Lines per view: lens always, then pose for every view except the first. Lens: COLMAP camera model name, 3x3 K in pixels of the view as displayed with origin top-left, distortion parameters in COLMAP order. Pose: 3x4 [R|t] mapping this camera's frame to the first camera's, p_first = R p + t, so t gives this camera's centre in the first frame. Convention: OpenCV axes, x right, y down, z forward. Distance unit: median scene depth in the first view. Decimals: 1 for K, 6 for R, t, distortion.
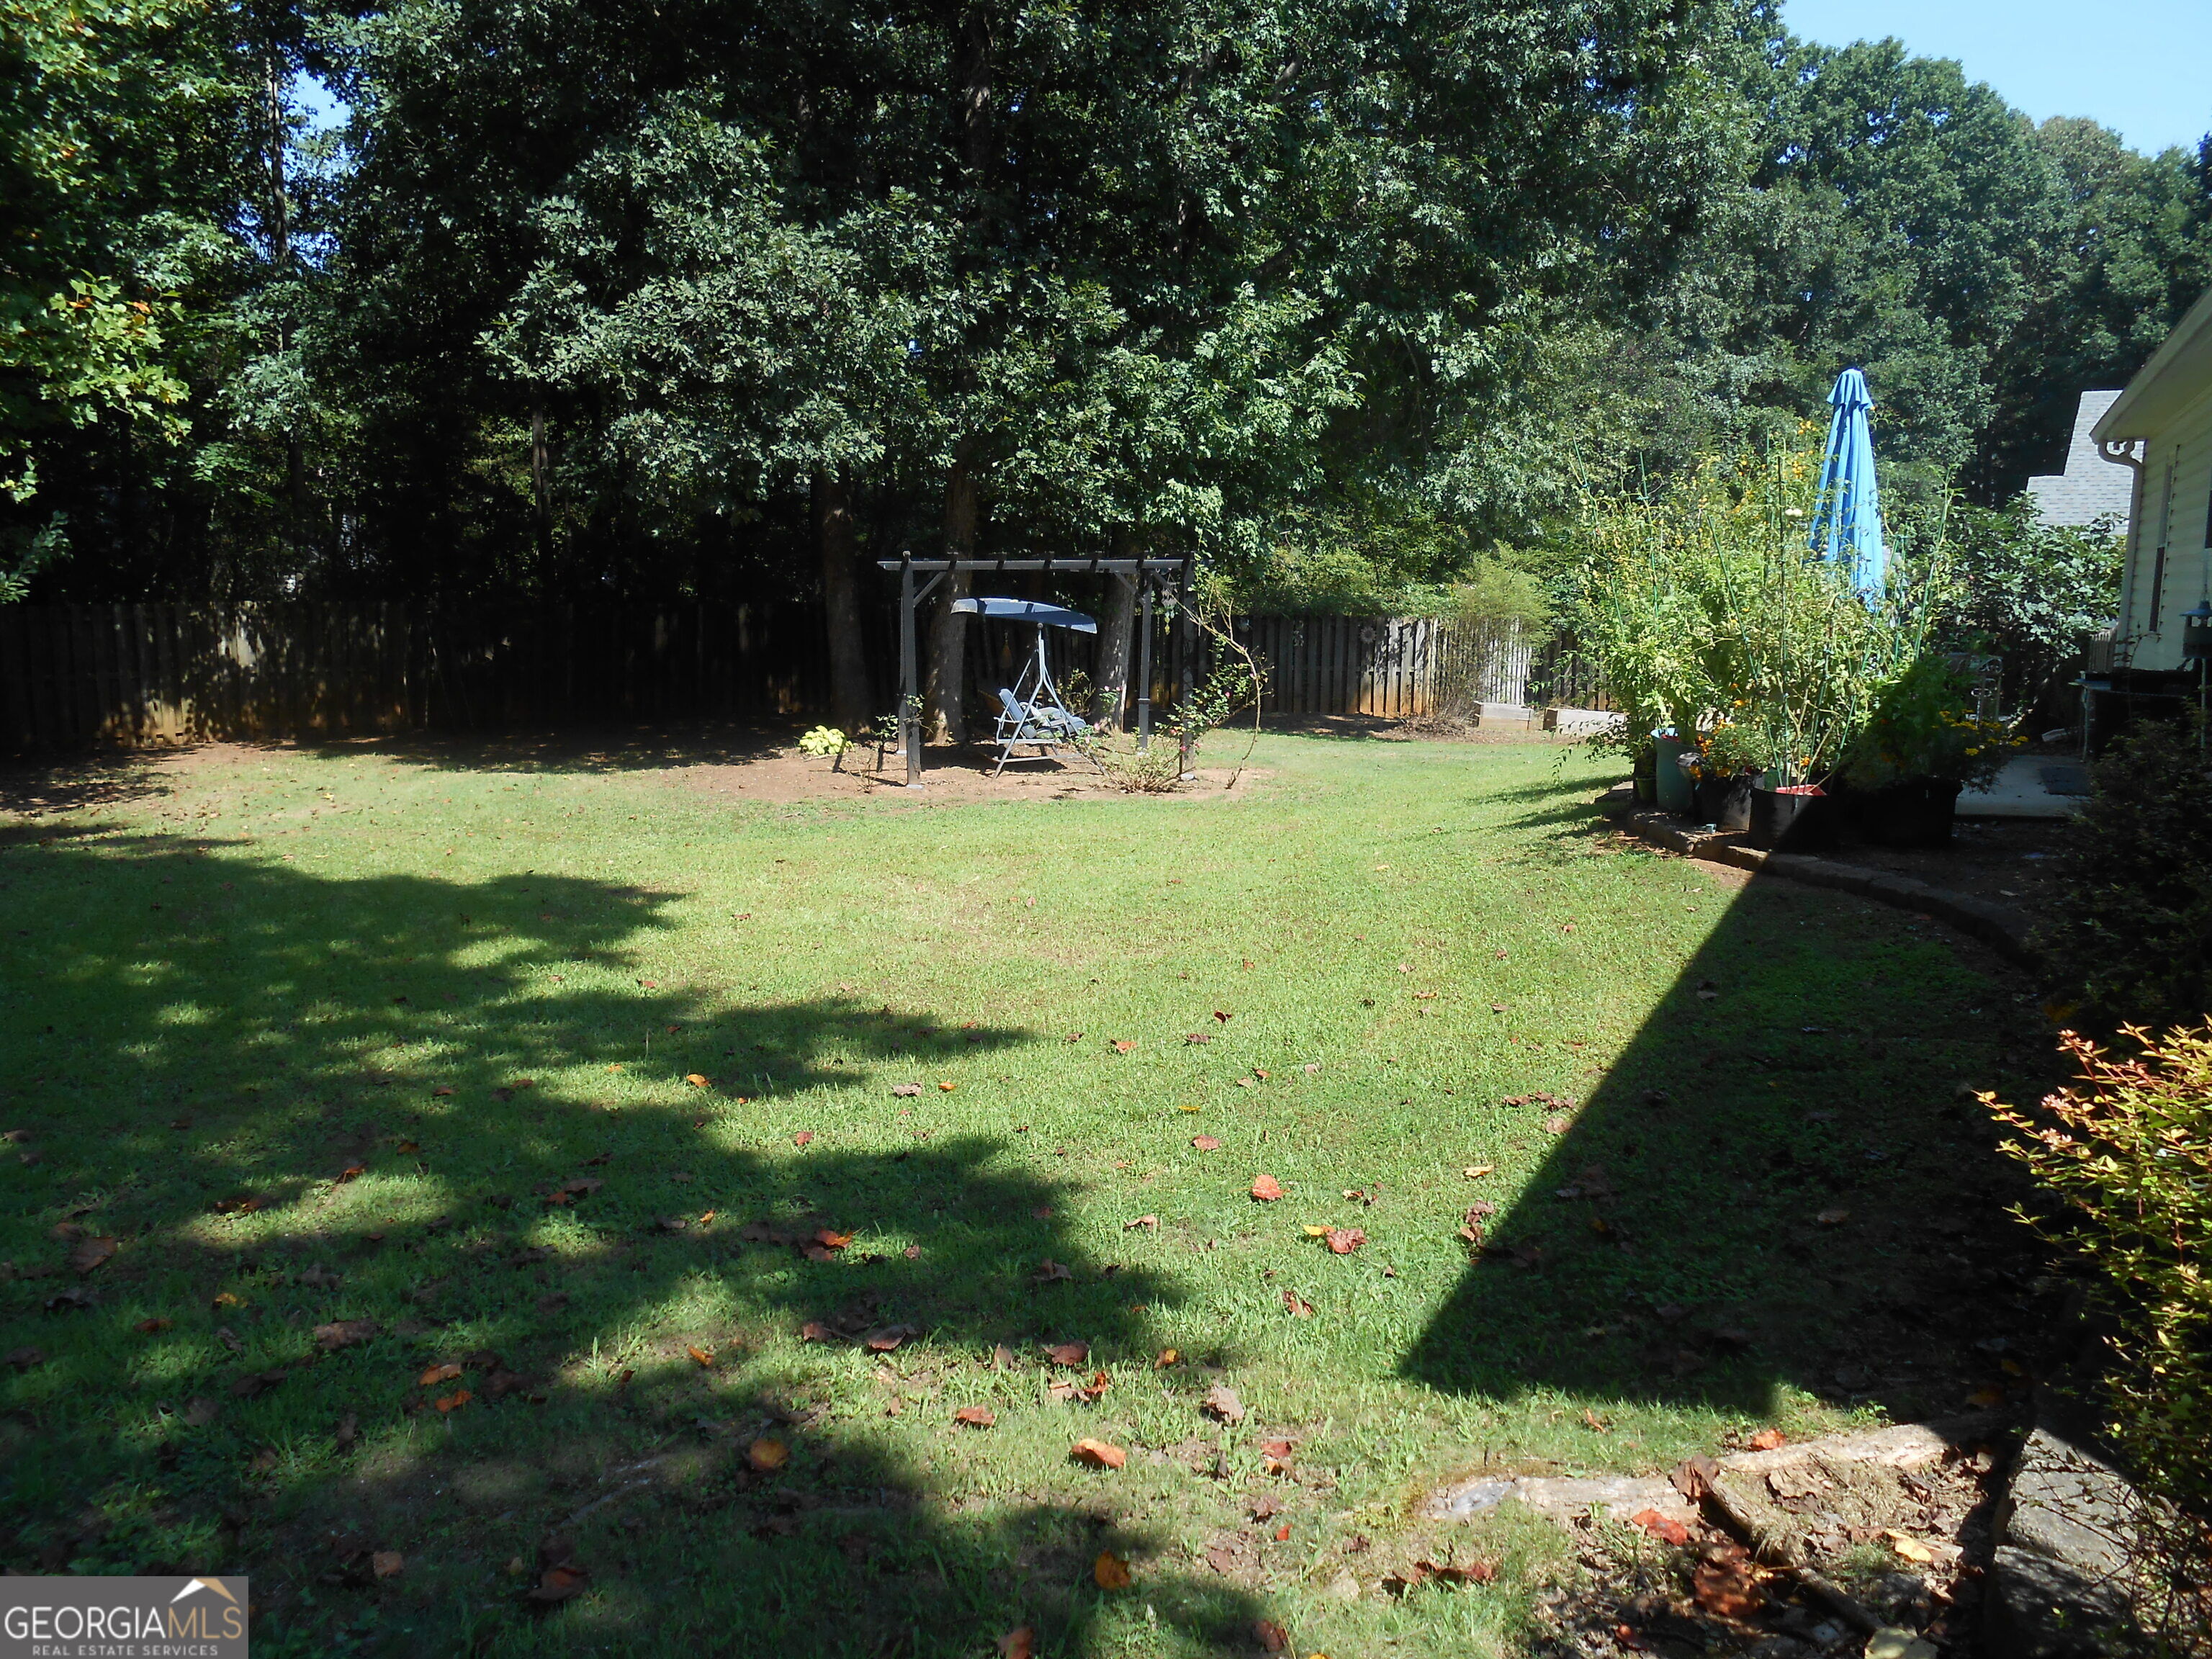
lens RADIAL K [[1712.8, 0, 1102.6], [0, 1712.8, 833.4], [0, 0, 1]] dist [-0.045046, 0.048553]
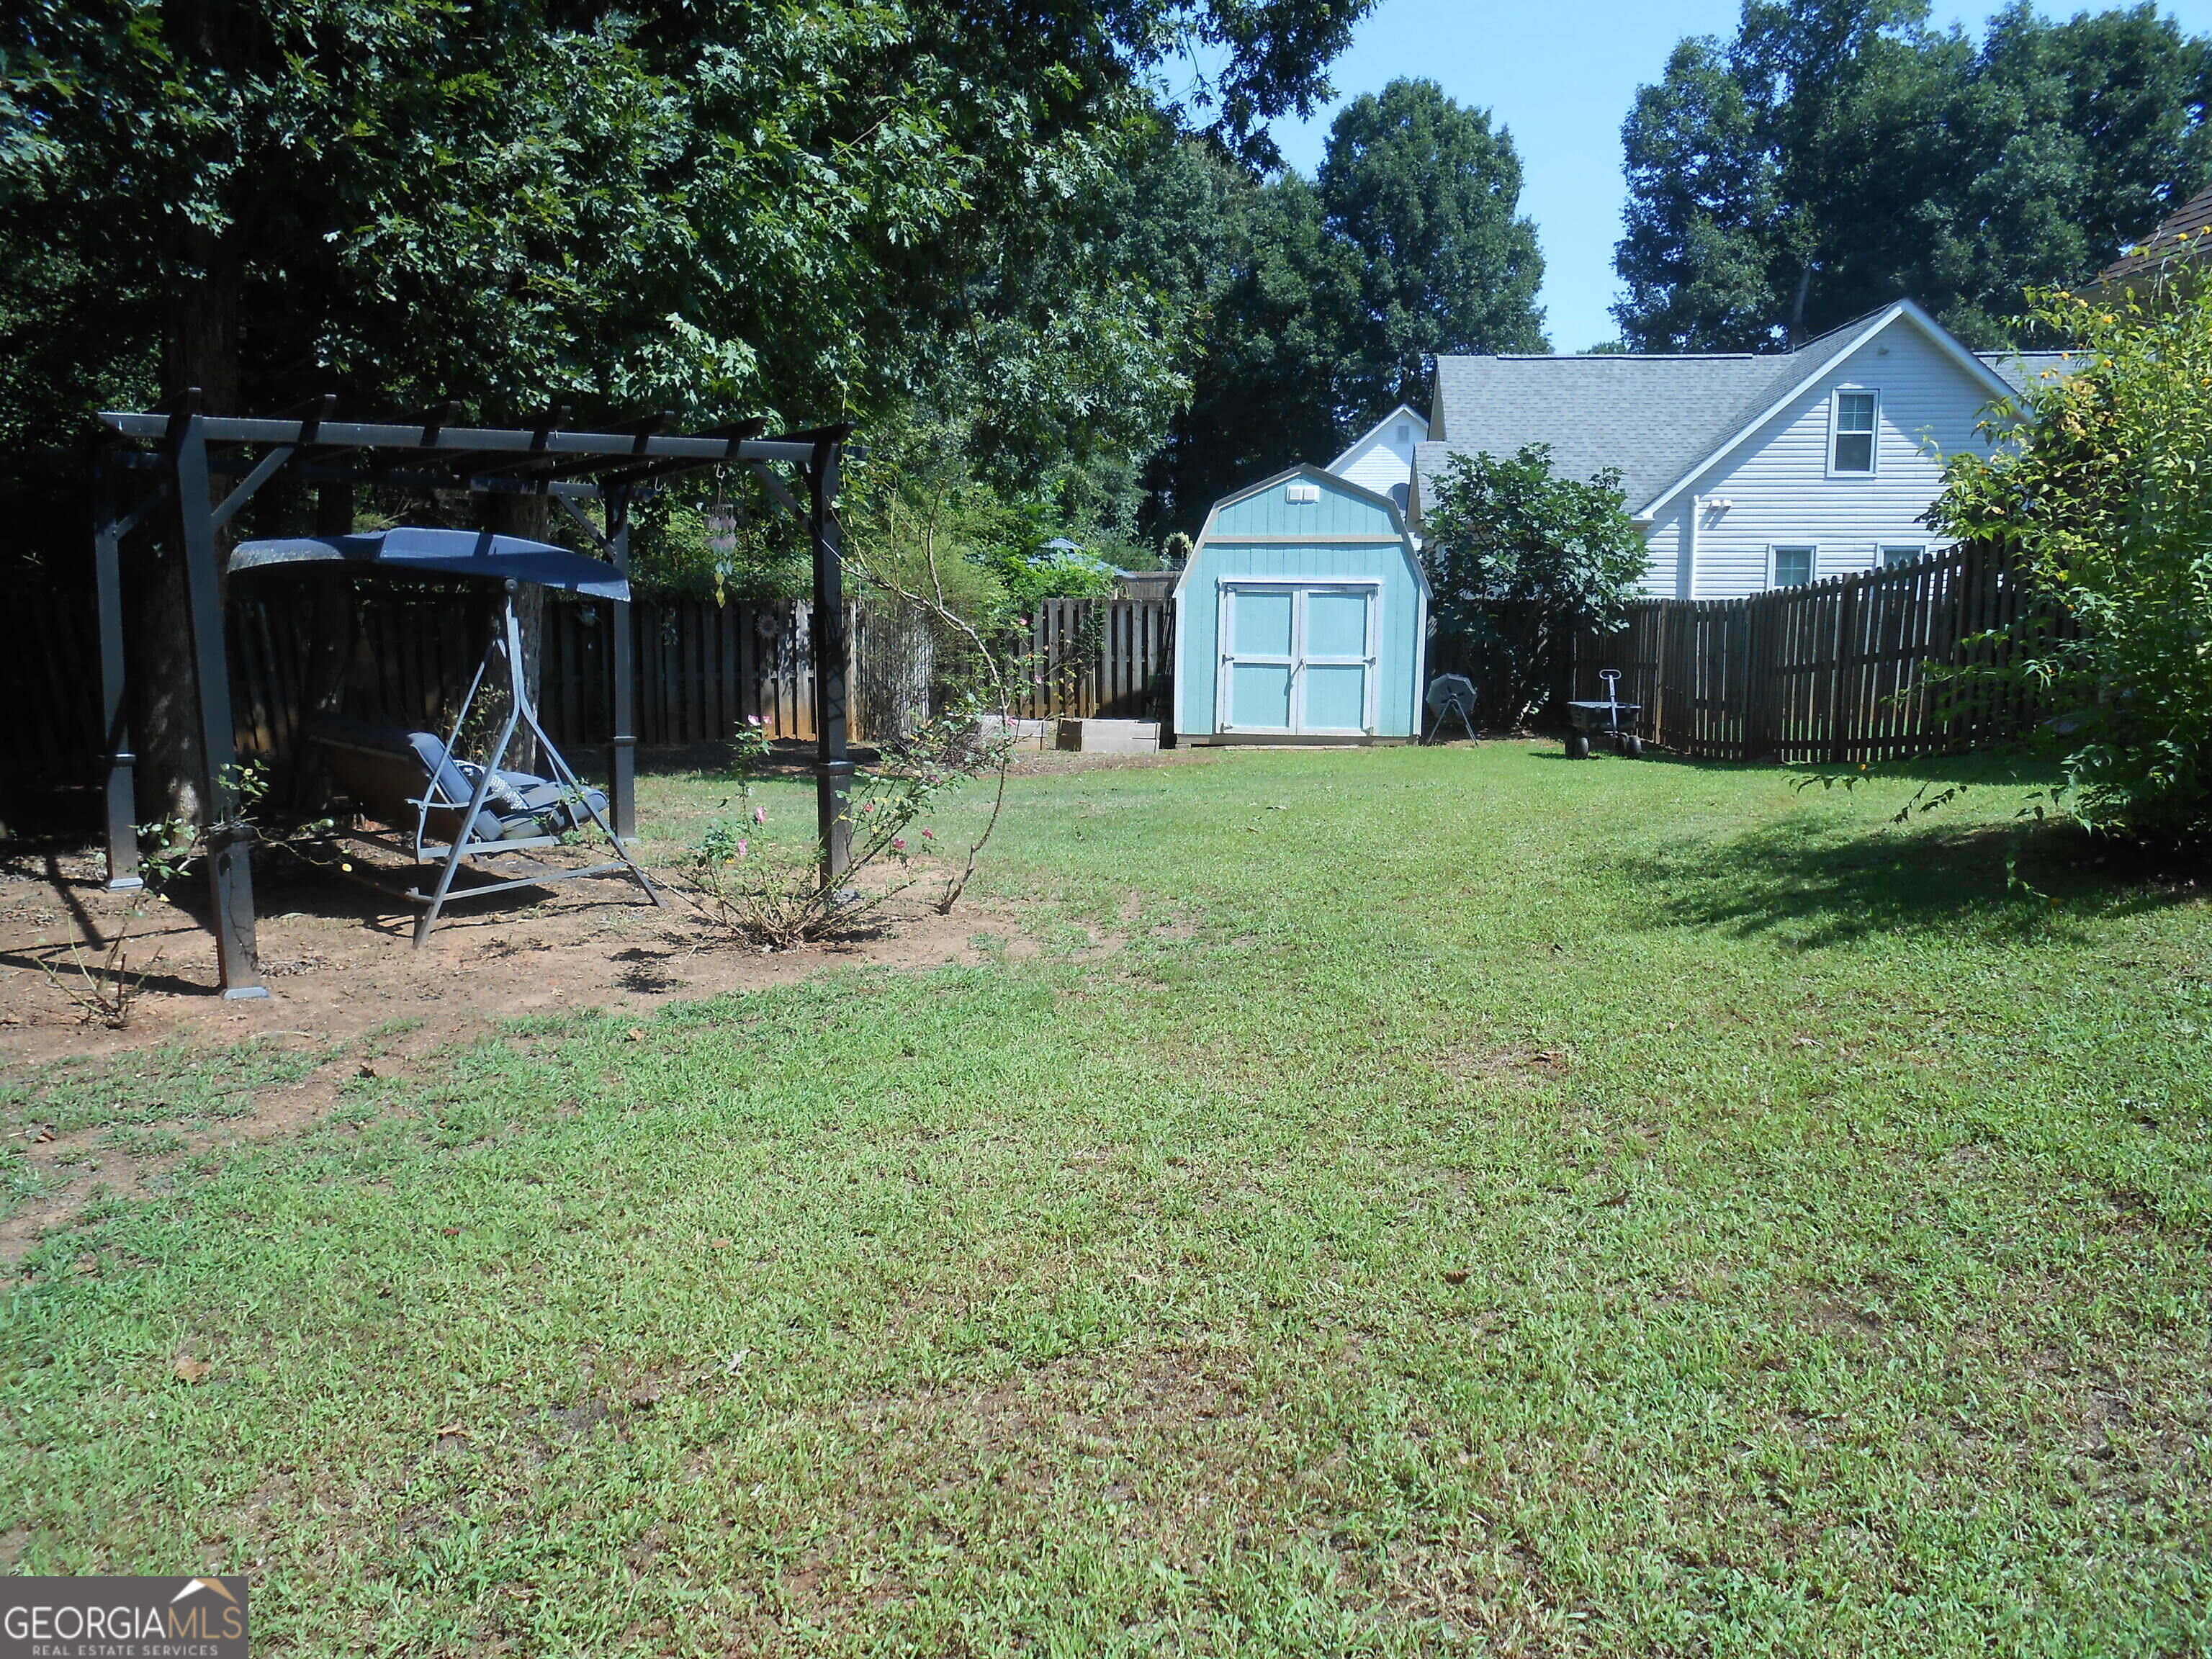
lens RADIAL K [[1712.8, 0, 1102.6], [0, 1712.8, 833.4], [0, 0, 1]] dist [-0.045046, 0.048553]
pose [[0.872703, -0.076393, 0.482238, -0.099574], [0.079016, 0.996762, 0.014906, -0.043539], [-0.481815, 0.025096, 0.875914, 0.452366]]
